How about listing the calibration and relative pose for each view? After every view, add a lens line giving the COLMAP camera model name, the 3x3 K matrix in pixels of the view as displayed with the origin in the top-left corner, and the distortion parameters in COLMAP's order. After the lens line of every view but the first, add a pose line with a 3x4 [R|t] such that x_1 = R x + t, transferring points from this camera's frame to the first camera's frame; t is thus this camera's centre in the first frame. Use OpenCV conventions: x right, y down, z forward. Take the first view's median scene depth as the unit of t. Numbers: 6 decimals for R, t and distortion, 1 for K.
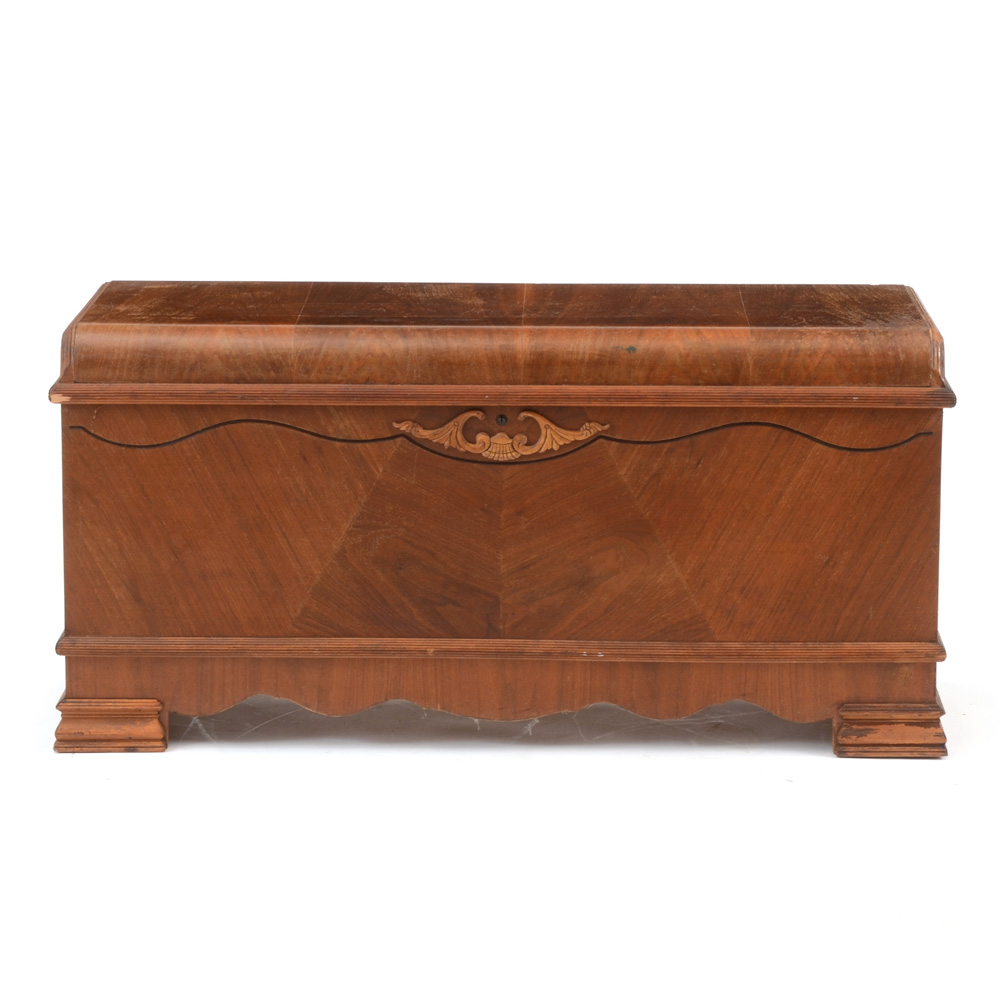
lens RADIAL K [[4127.8, 0, 499.8], [0, 4127.8, 497.4], [0, 0, 1]] dist [0.530097, 0.000000]
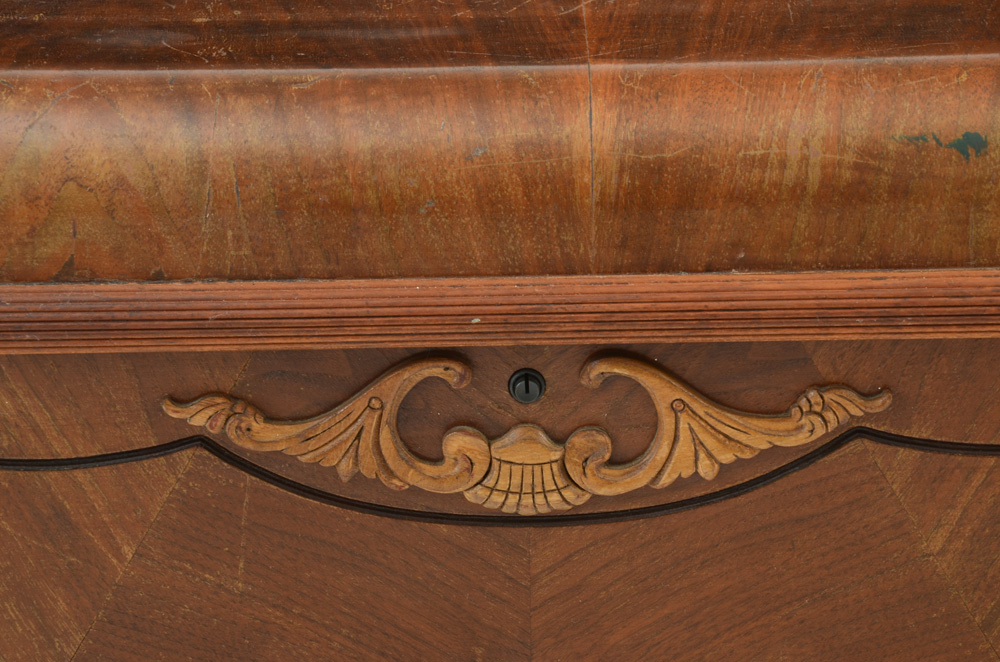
lens RADIAL K [[3616.7, 0, 491.4], [0, 3616.7, 338.0], [0, 0, 1]] dist [1.015223, 0.000000]
pose [[0.999669, -0.023778, 0.009836, -0.004606], [0.022076, 0.988888, 0.147016, -0.060998], [-0.013222, -0.146750, 0.989085, 0.740448]]
